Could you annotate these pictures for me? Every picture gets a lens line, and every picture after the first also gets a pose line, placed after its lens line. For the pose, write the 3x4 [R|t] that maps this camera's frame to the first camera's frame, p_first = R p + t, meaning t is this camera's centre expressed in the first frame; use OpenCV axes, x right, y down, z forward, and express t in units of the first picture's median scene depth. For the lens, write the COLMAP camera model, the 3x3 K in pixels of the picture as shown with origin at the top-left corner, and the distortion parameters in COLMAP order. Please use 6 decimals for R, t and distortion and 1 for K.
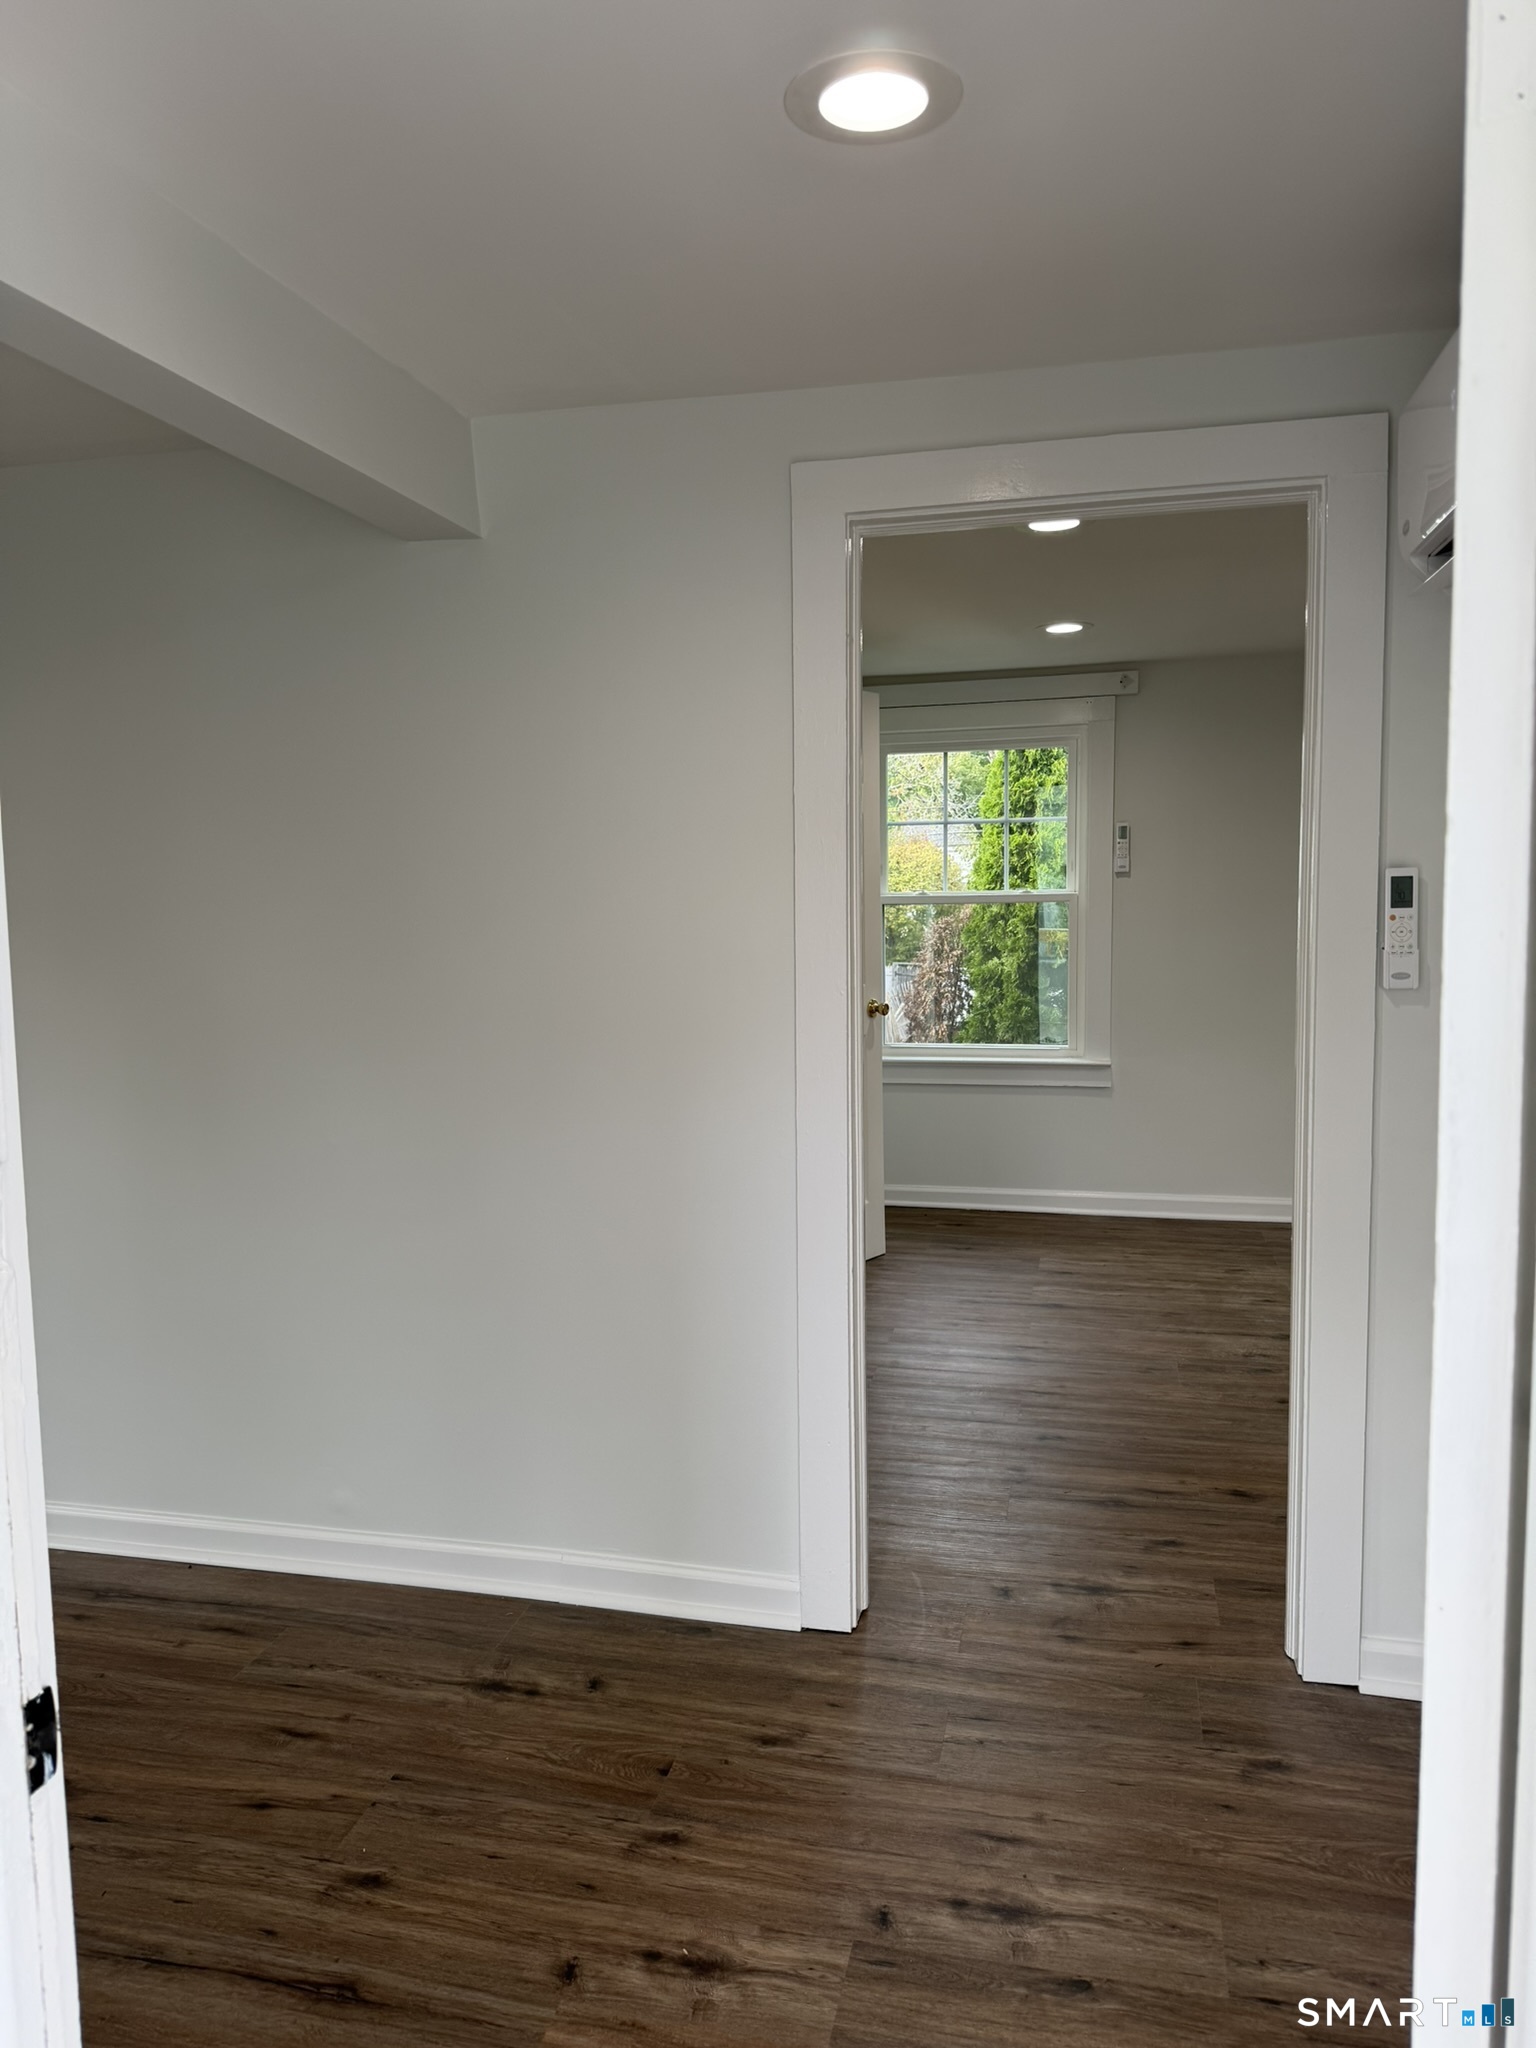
lens RADIAL K [[1448.6, 0, 768.0], [0, 1448.6, 1024.0], [0, 0, 1]] dist [-0.016395, -0.006832]
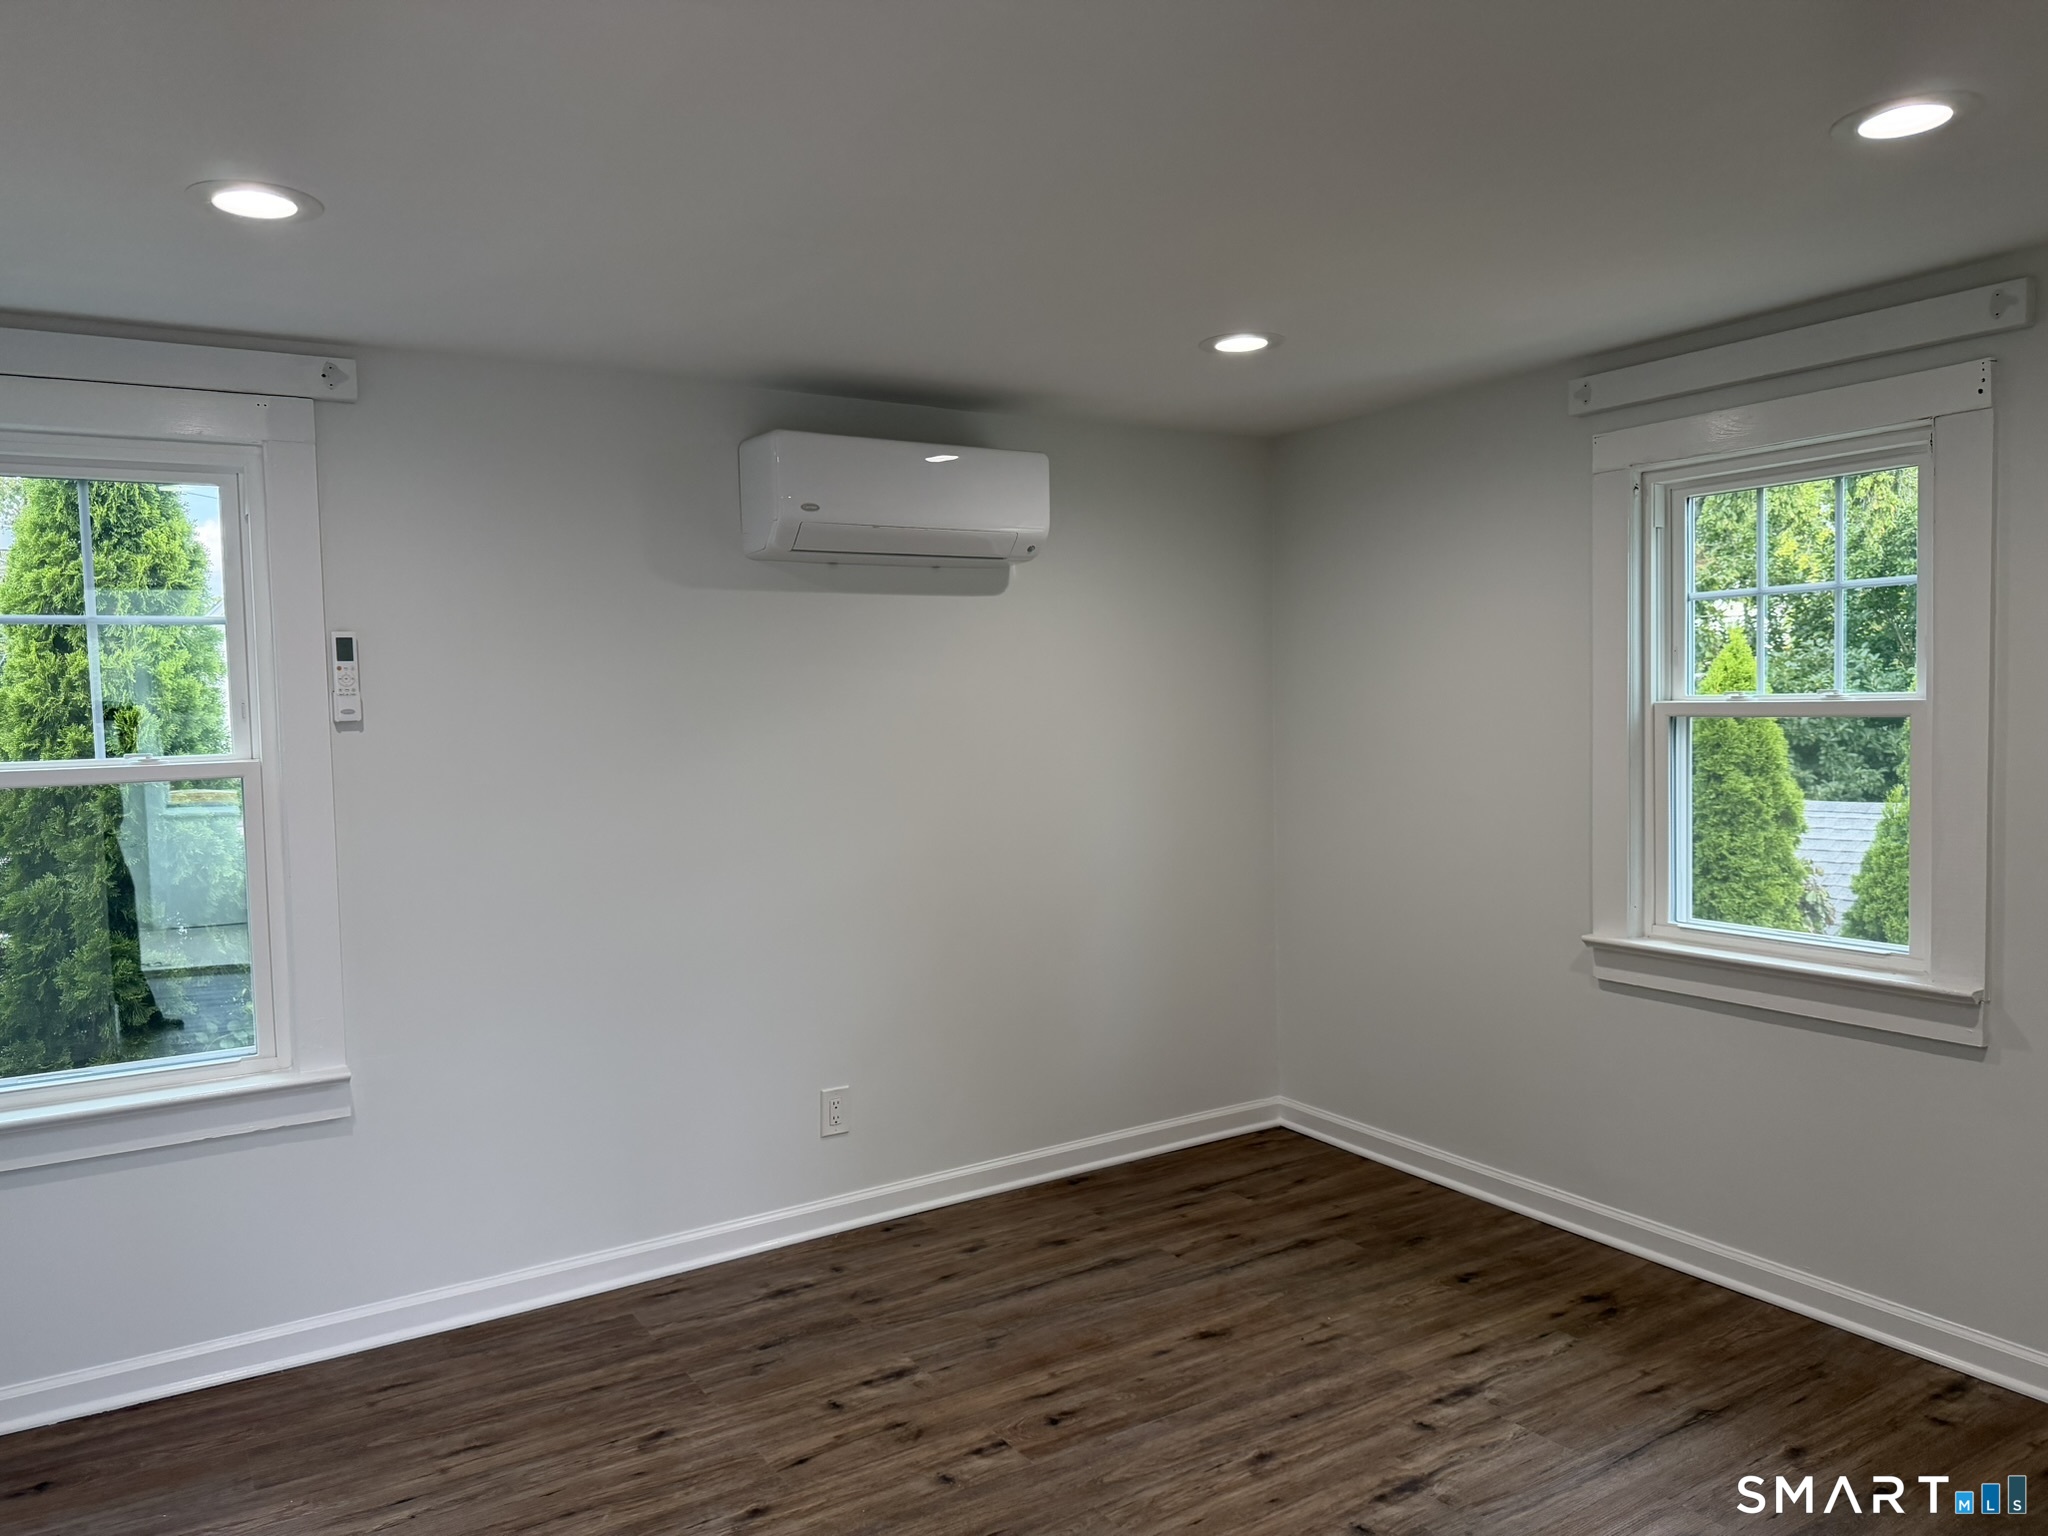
lens RADIAL K [[1448.6, 0, 1024.0], [0, 1448.6, 768.0], [0, 0, 1]] dist [-0.016395, -0.006832]
pose [[0.698022, -0.037948, 0.715070, 0.032565], [0.080346, 0.996440, -0.025550, -0.051524], [-0.711555, 0.075287, 0.698585, 0.426710]]
